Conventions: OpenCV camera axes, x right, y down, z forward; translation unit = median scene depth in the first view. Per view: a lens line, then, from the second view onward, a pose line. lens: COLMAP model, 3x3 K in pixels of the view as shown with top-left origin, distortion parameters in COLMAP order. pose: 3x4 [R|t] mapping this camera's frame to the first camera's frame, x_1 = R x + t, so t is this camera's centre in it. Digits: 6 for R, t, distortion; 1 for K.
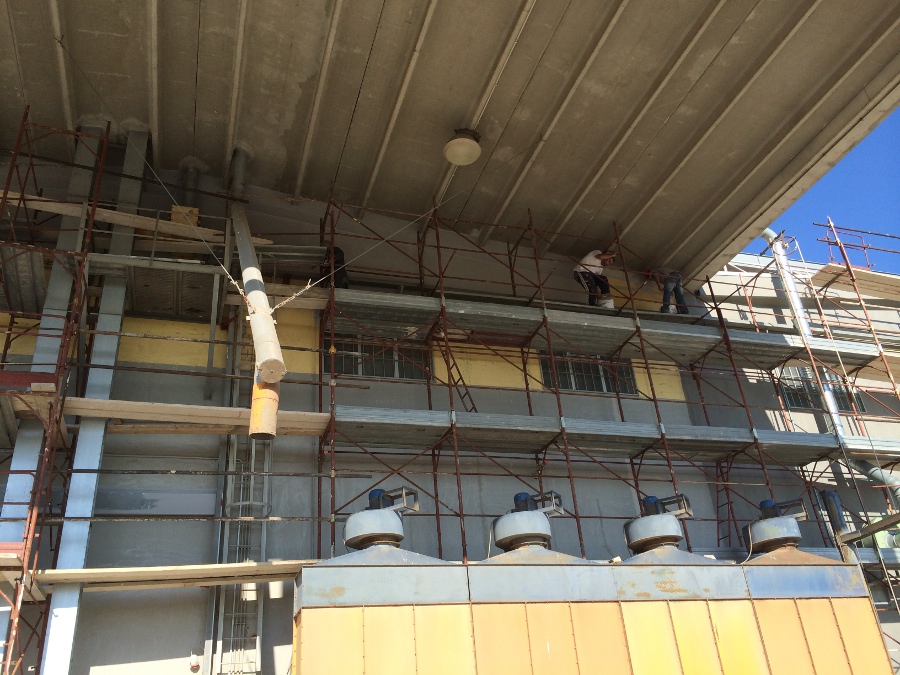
lens RADIAL K [[758.7, 0, 450.0], [0, 758.7, 337.5], [0, 0, 1]] dist [0.006321, -0.006041]
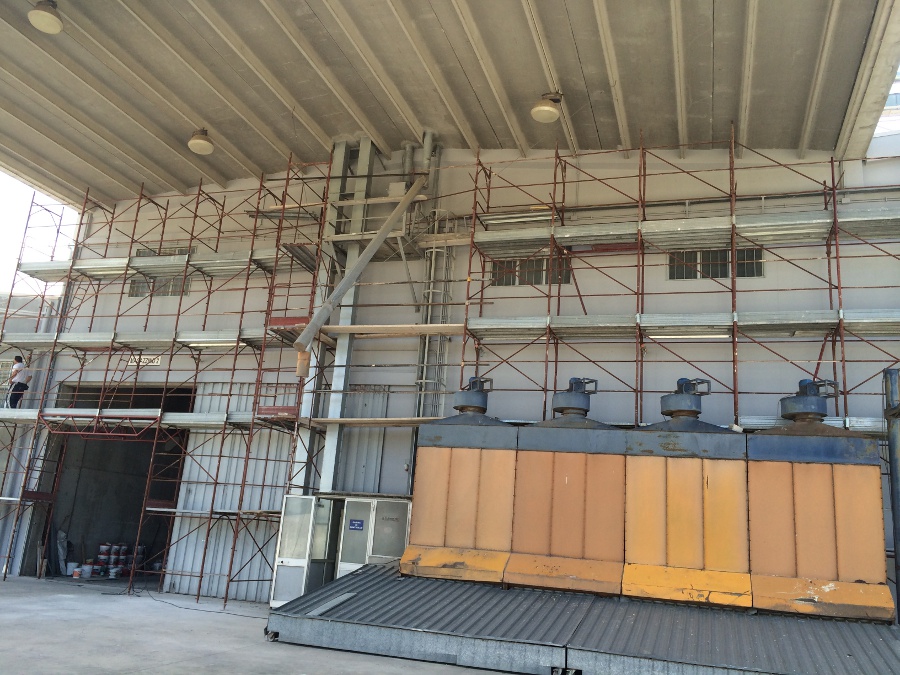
lens RADIAL K [[758.7, 0, 450.0], [0, 758.7, 337.5], [0, 0, 1]] dist [0.006321, -0.006041]
pose [[0.796201, -0.015187, -0.604842, 0.782988], [0.169232, 0.965373, 0.198535, -0.194766], [0.580882, -0.260433, 0.771201, -0.225915]]
